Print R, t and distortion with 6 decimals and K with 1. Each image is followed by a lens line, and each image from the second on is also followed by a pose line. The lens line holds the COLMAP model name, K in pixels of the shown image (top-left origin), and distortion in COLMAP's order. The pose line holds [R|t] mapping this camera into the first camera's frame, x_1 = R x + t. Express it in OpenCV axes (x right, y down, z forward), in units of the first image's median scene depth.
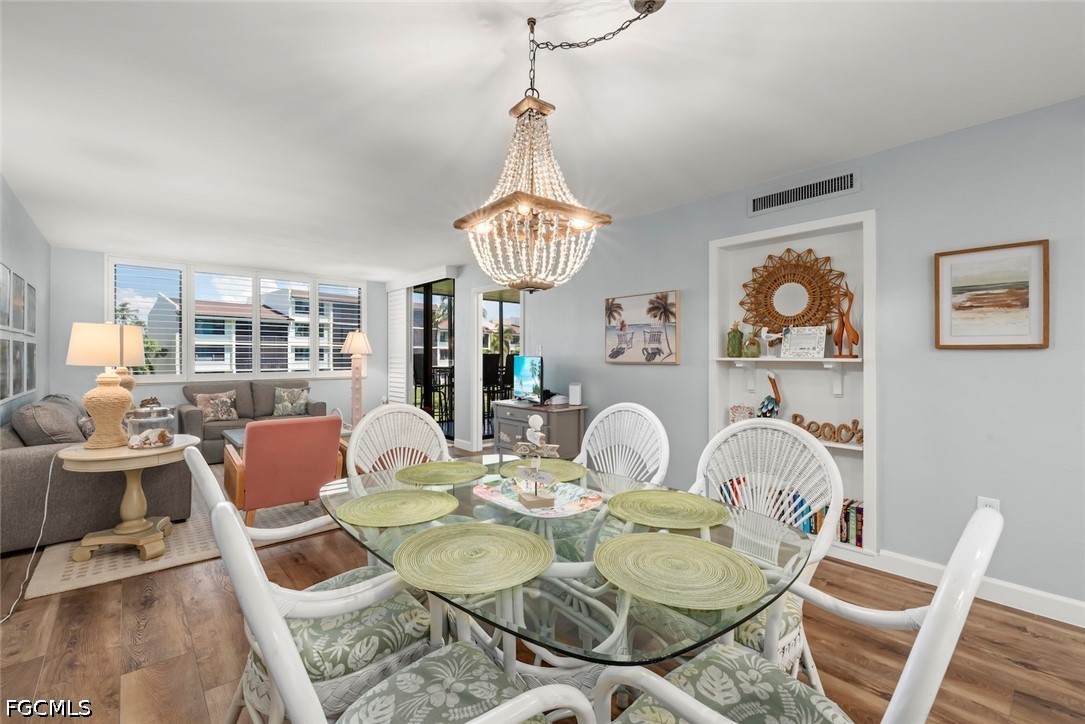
lens RADIAL K [[463.8, 0, 539.5], [0, 463.8, 357.8], [0, 0, 1]] dist [-0.001434, -0.000124]
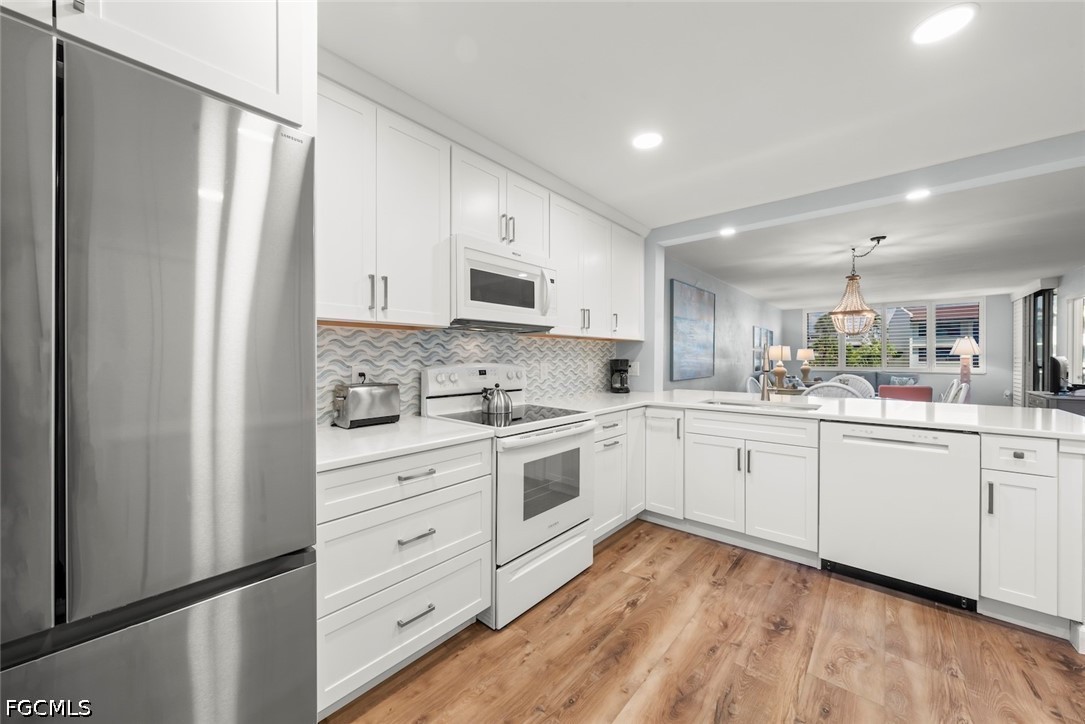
lens RADIAL K [[400.1, 0, 539.8], [0, 400.1, 360.8], [0, 0, 1]] dist [0.000530, 0.000105]
pose [[0.132041, 0.006948, -0.991220, 1.068187], [-0.002610, 0.999974, 0.006662, 0.006912], [0.991241, 0.001708, 0.132056, -0.652576]]
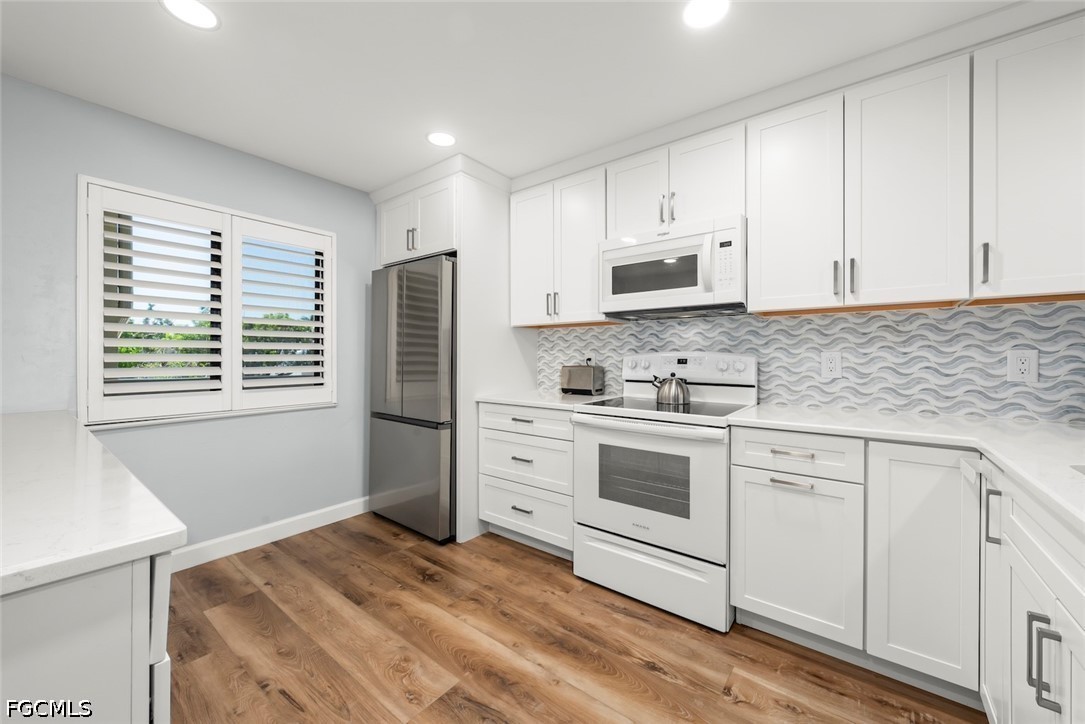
lens RADIAL K [[420.5, 0, 541.5], [0, 420.5, 357.9], [0, 0, 1]] dist [0.000520, 0.000098]
pose [[-0.983910, -0.002361, -0.178649, 0.736200], [-0.003525, 0.999975, 0.006200, 0.021988], [0.178630, 0.006730, -0.983893, -0.050956]]
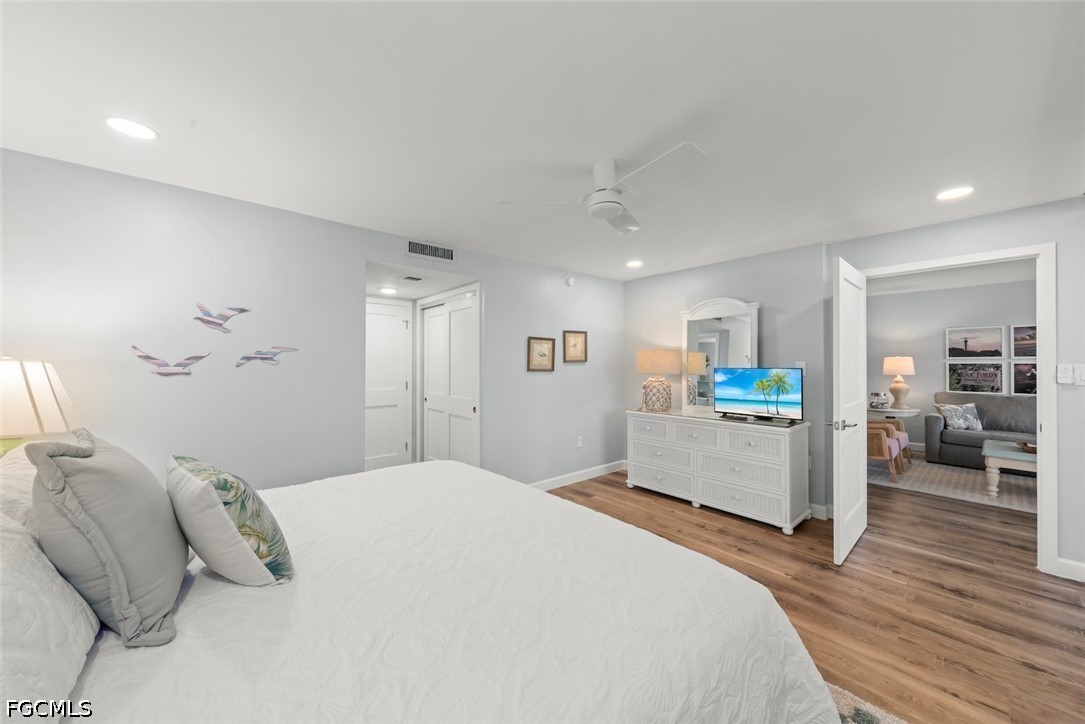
lens RADIAL K [[386.3, 0, 542.4], [0, 386.3, 364.0], [0, 0, 1]] dist [-0.000115, -0.000001]
pose [[-0.999945, -0.003677, 0.009791, 0.341970], [-0.003613, 0.999972, 0.006554, -0.020746], [-0.009815, 0.006518, -0.999931, 2.077227]]
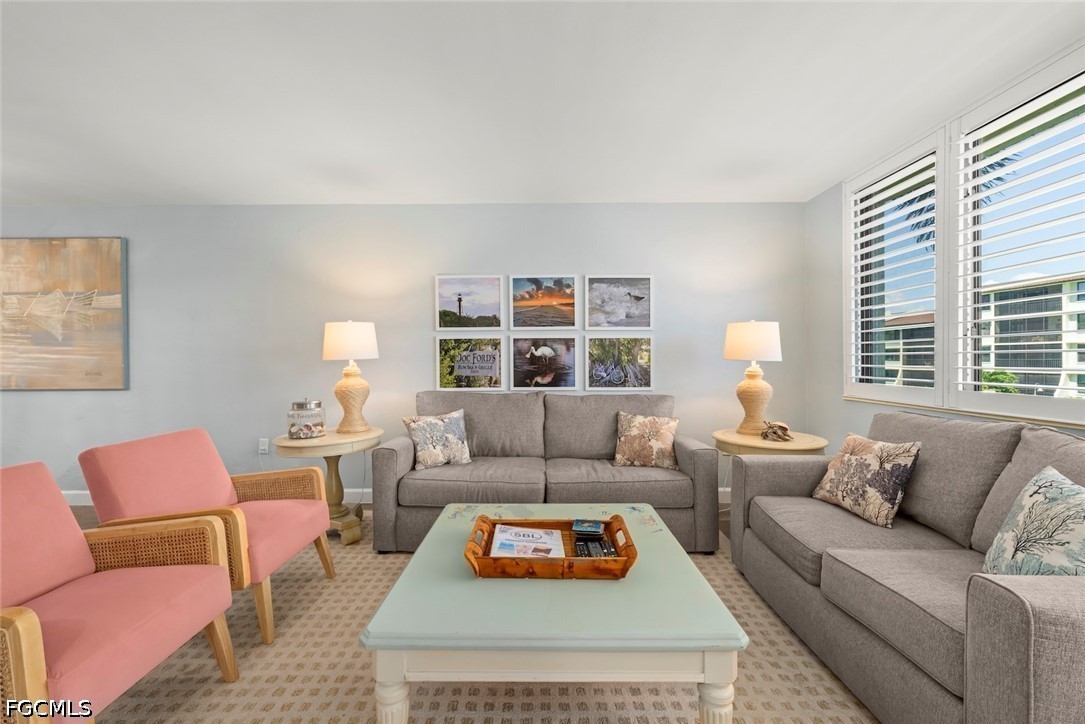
lens RADIAL K [[420.5, 0, 541.5], [0, 420.5, 357.9], [0, 0, 1]] dist [0.000520, 0.000098]
pose [[-0.666347, 0.002091, -0.745638, -0.368953], [0.001003, 0.999998, 0.001908, 0.008197], [0.745641, 0.000523, -0.666348, 1.564754]]
